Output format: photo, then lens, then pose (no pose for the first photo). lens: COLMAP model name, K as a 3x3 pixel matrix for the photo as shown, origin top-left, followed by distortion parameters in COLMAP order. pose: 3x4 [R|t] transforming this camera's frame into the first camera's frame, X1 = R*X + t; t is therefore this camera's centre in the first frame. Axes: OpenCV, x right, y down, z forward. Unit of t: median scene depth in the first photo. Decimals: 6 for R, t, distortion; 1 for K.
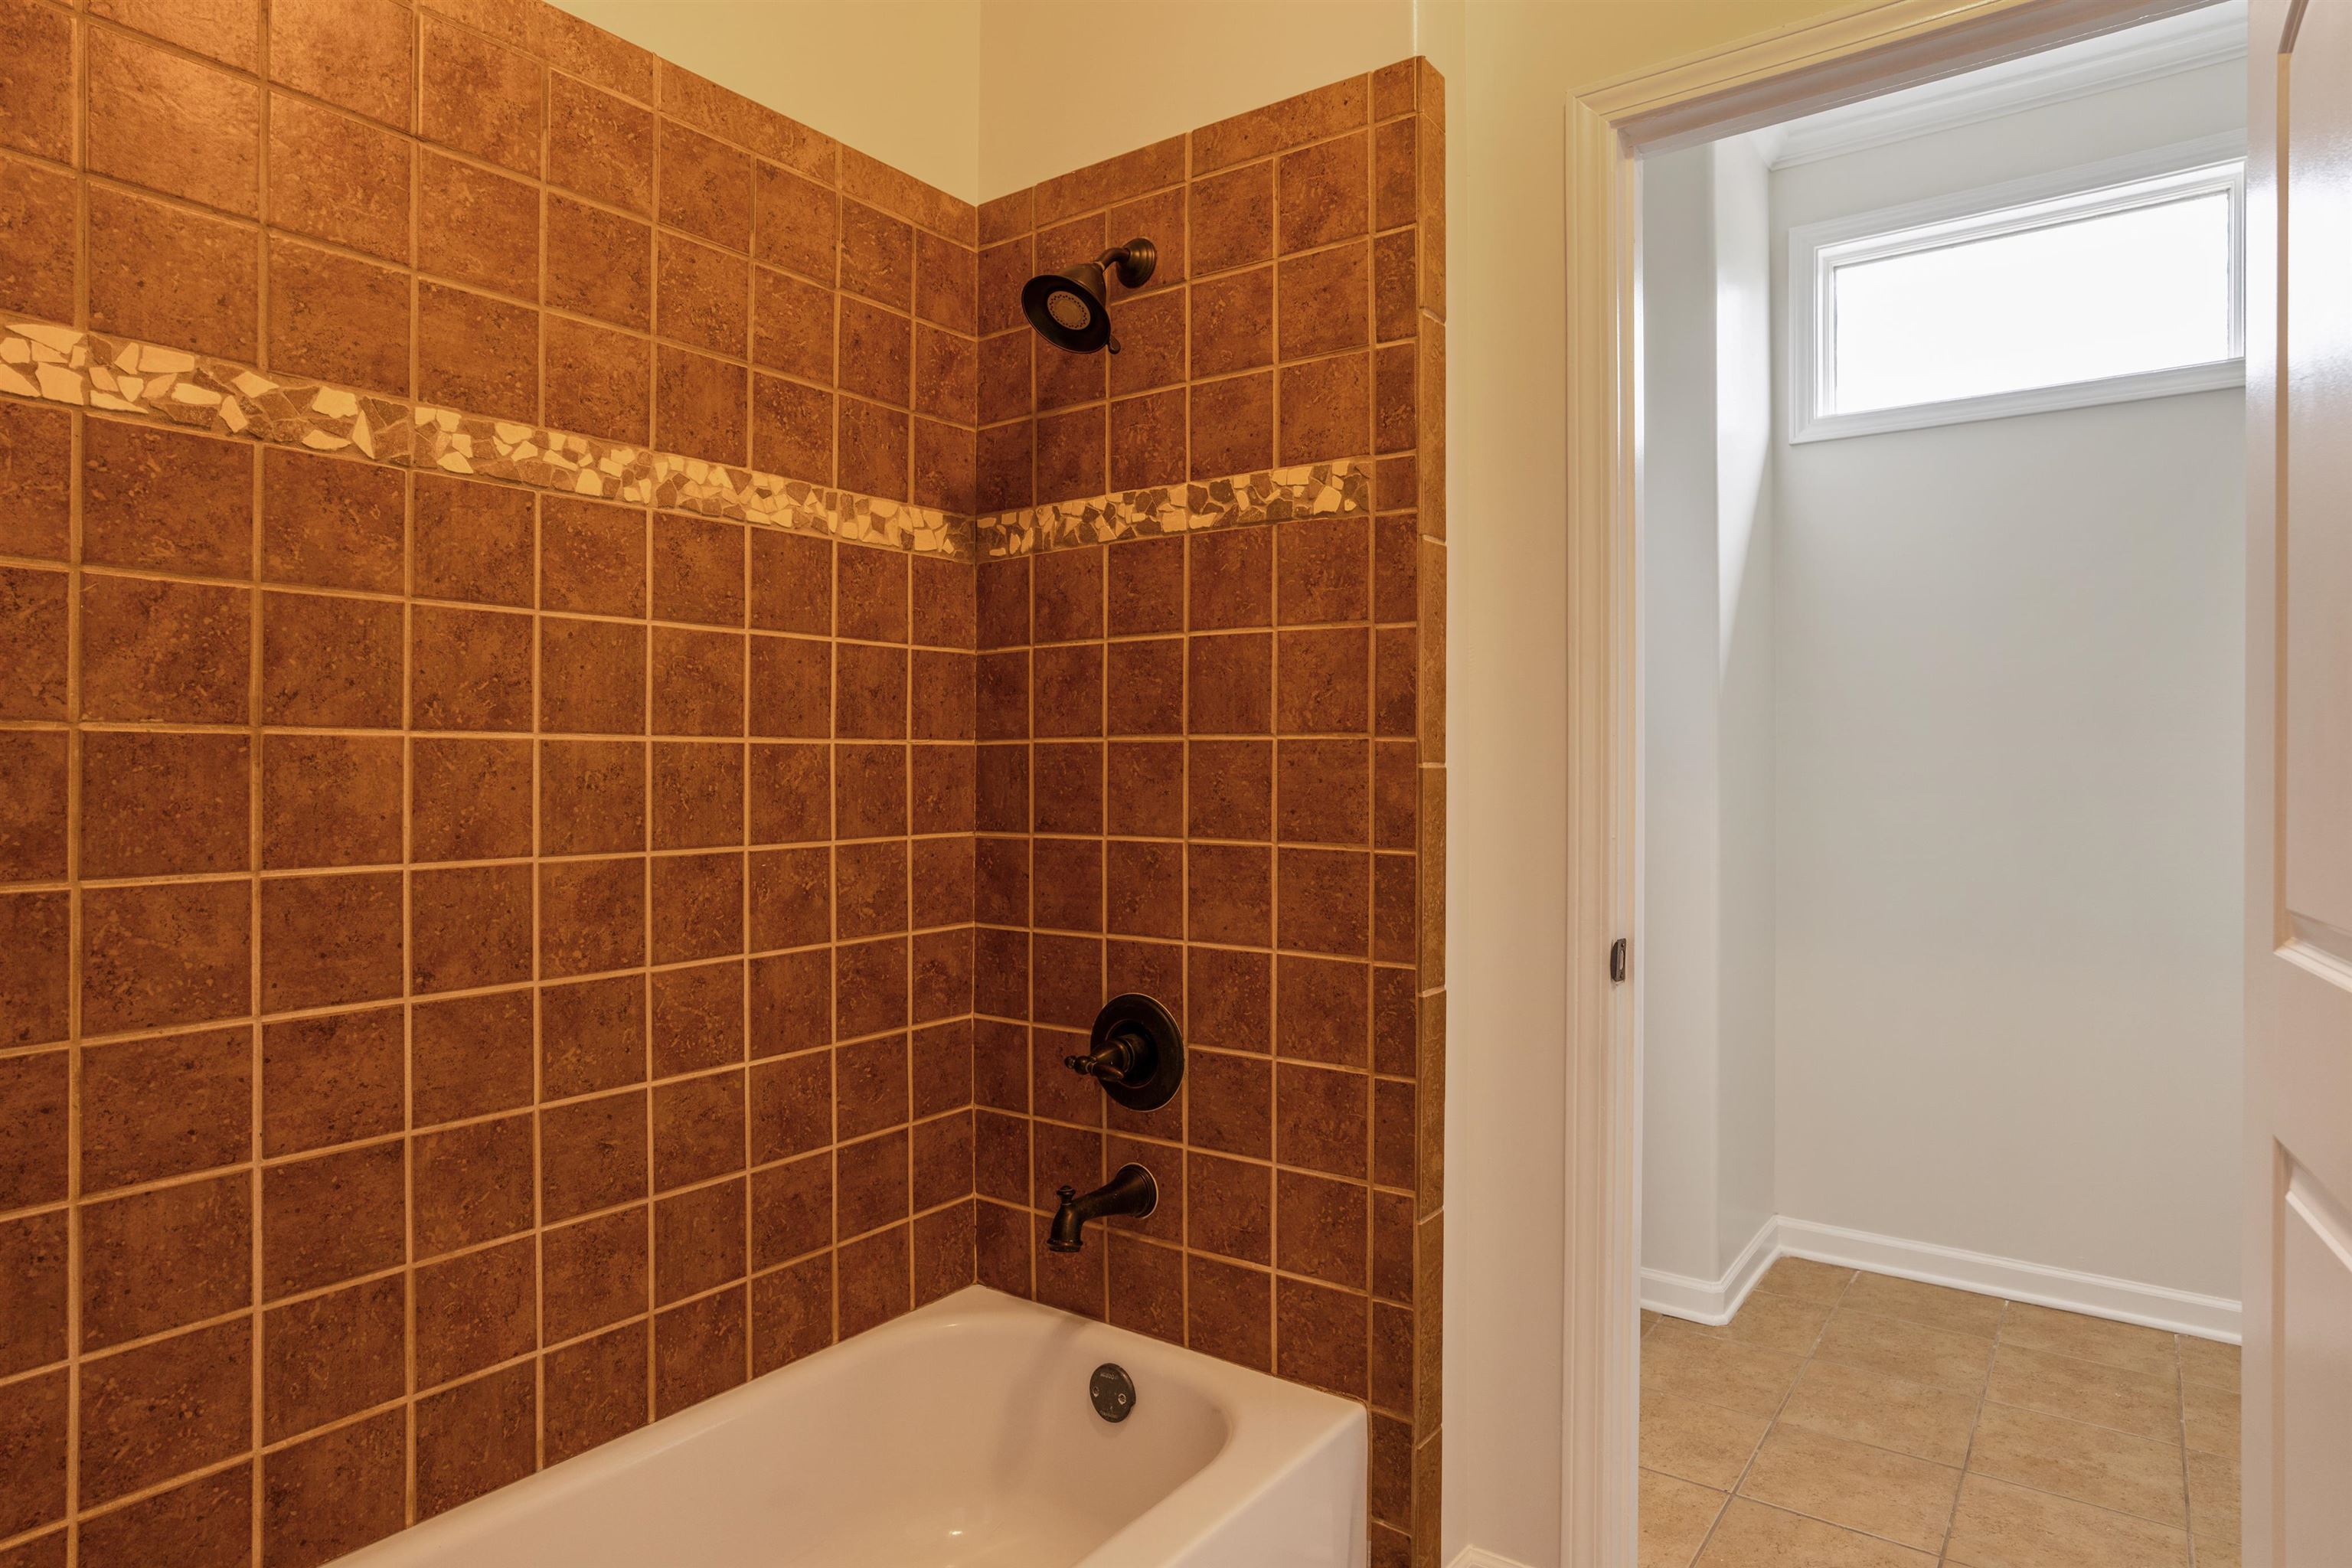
lens RADIAL K [[1337.2, 0, 1169.6], [0, 1337.2, 783.0], [0, 0, 1]] dist [-0.029149, 0.012337]
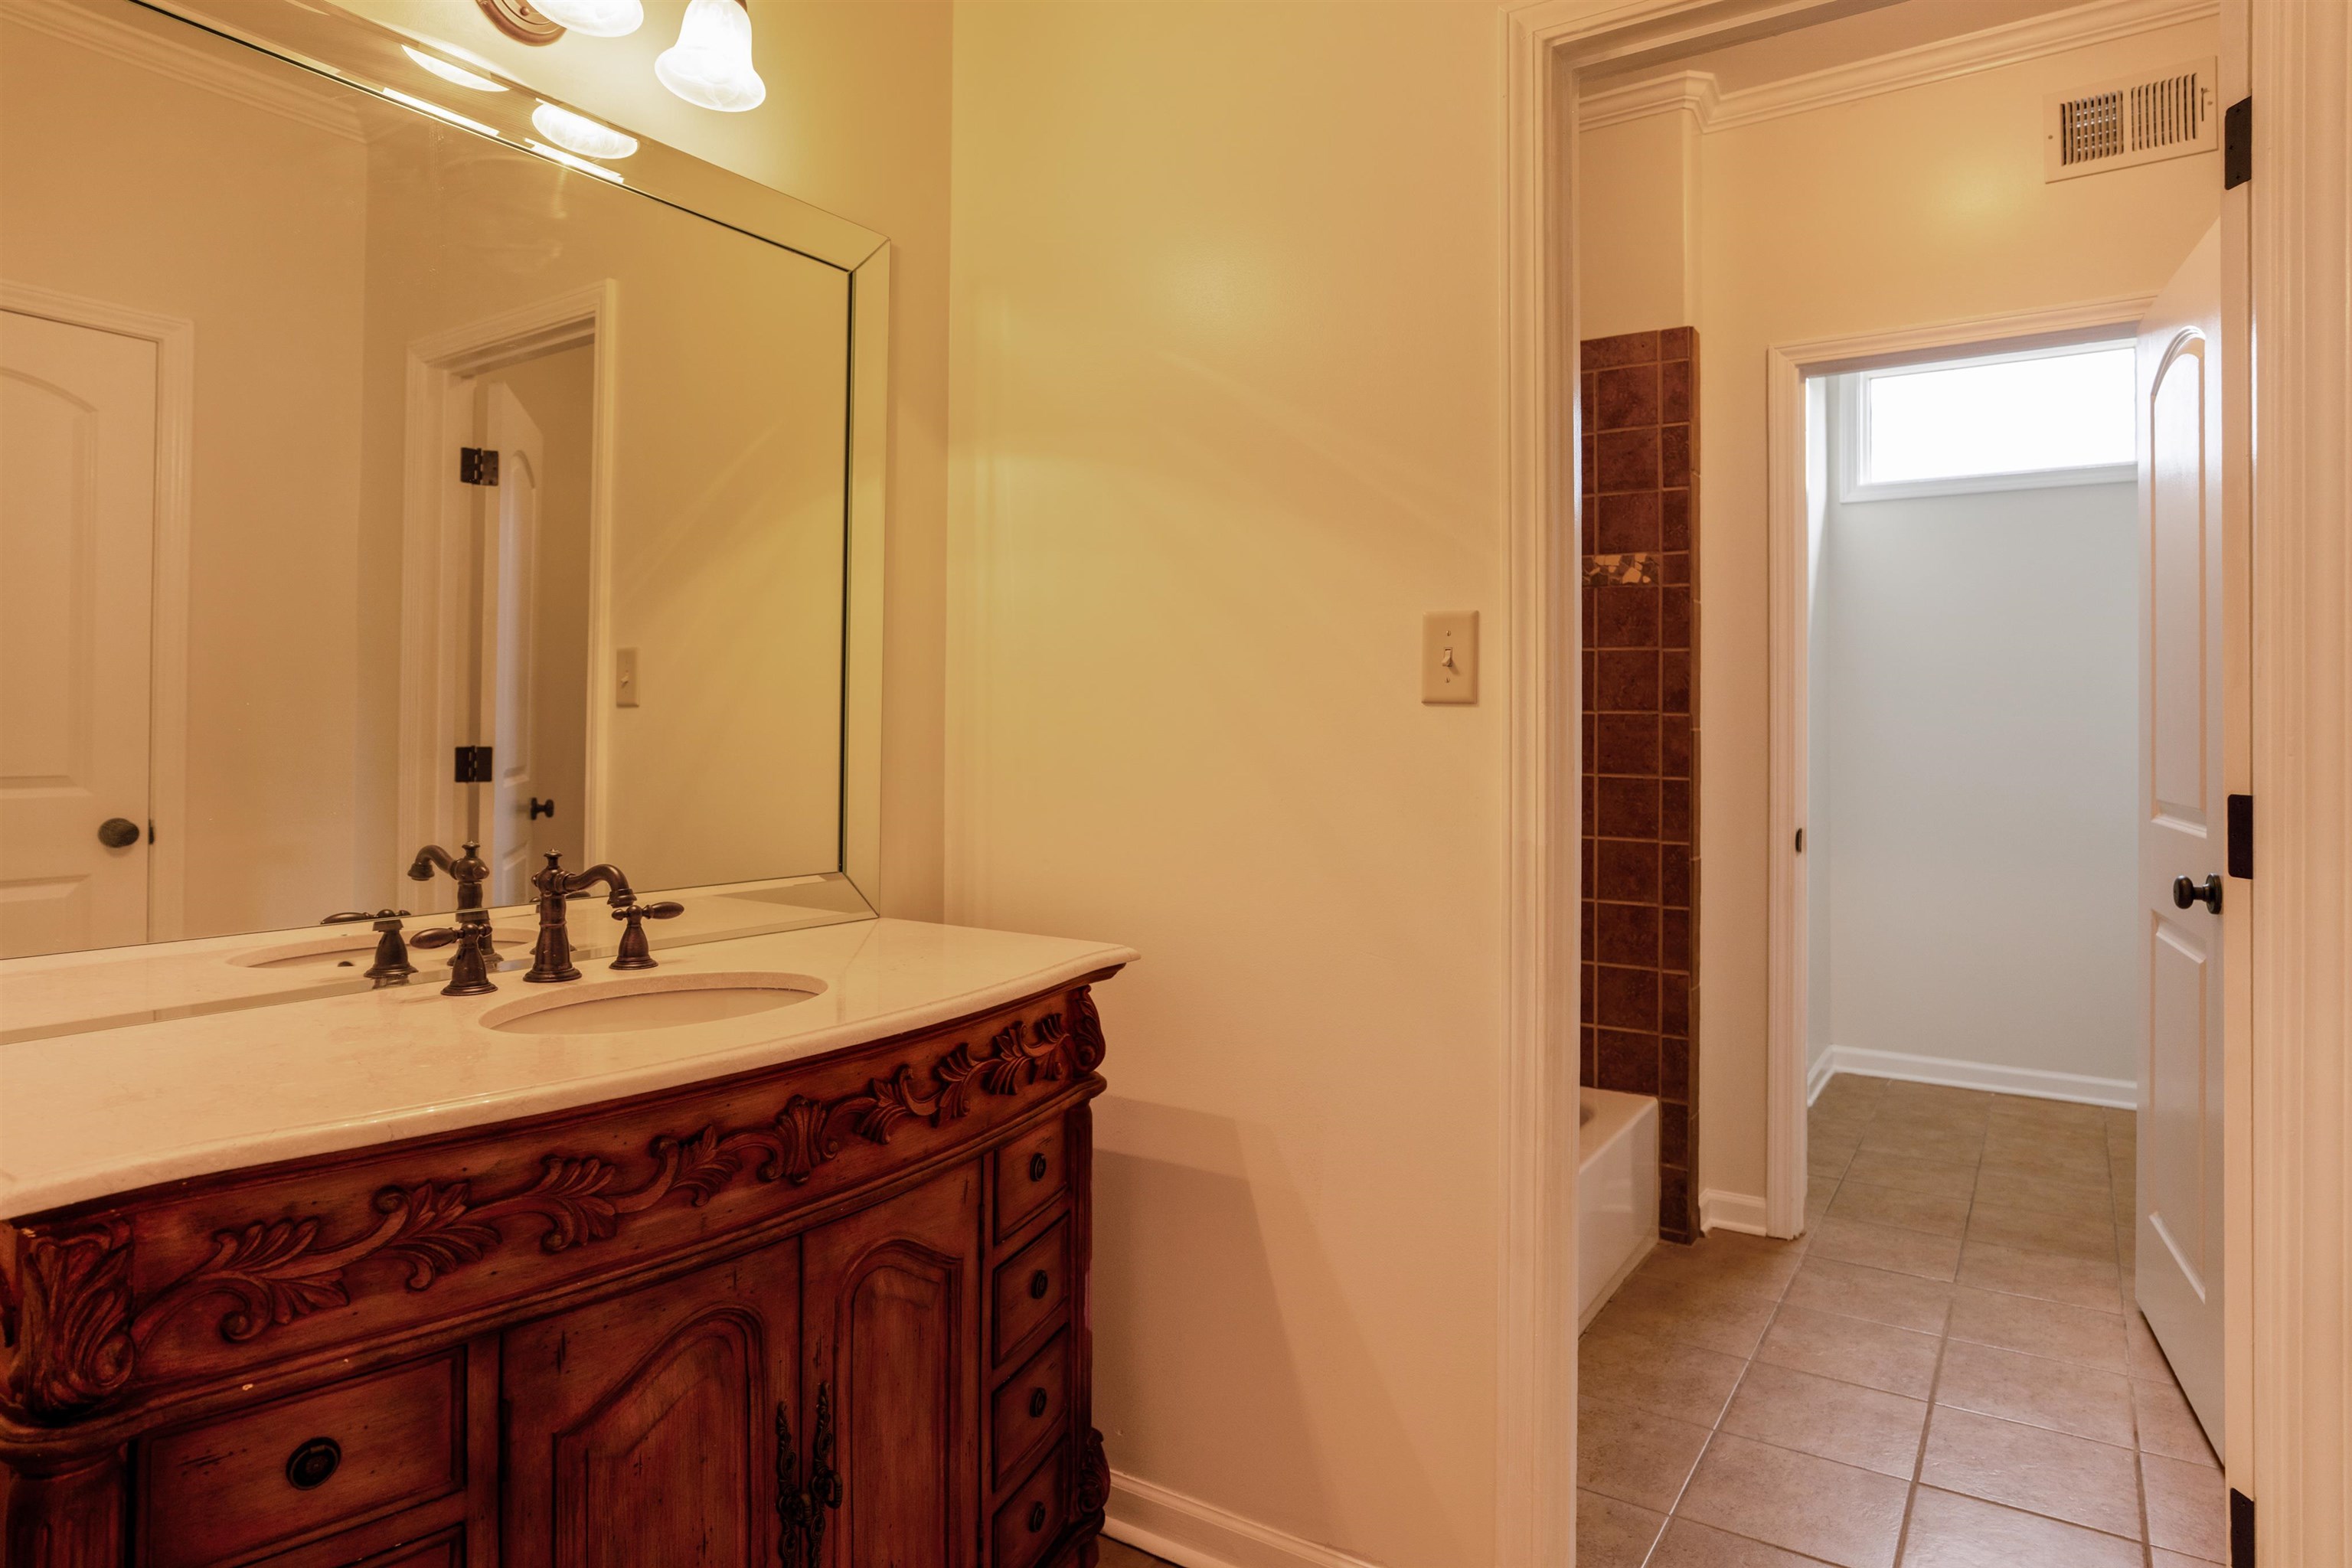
lens RADIAL K [[1337.2, 0, 1196.4], [0, 1337.2, 733.3], [0, 0, 1]] dist [-0.029149, 0.012337]
pose [[0.998582, 0.001229, 0.053216, -0.539835], [-0.000870, 0.999977, -0.006773, 0.004482], [-0.053223, 0.006717, 0.998560, -0.696541]]
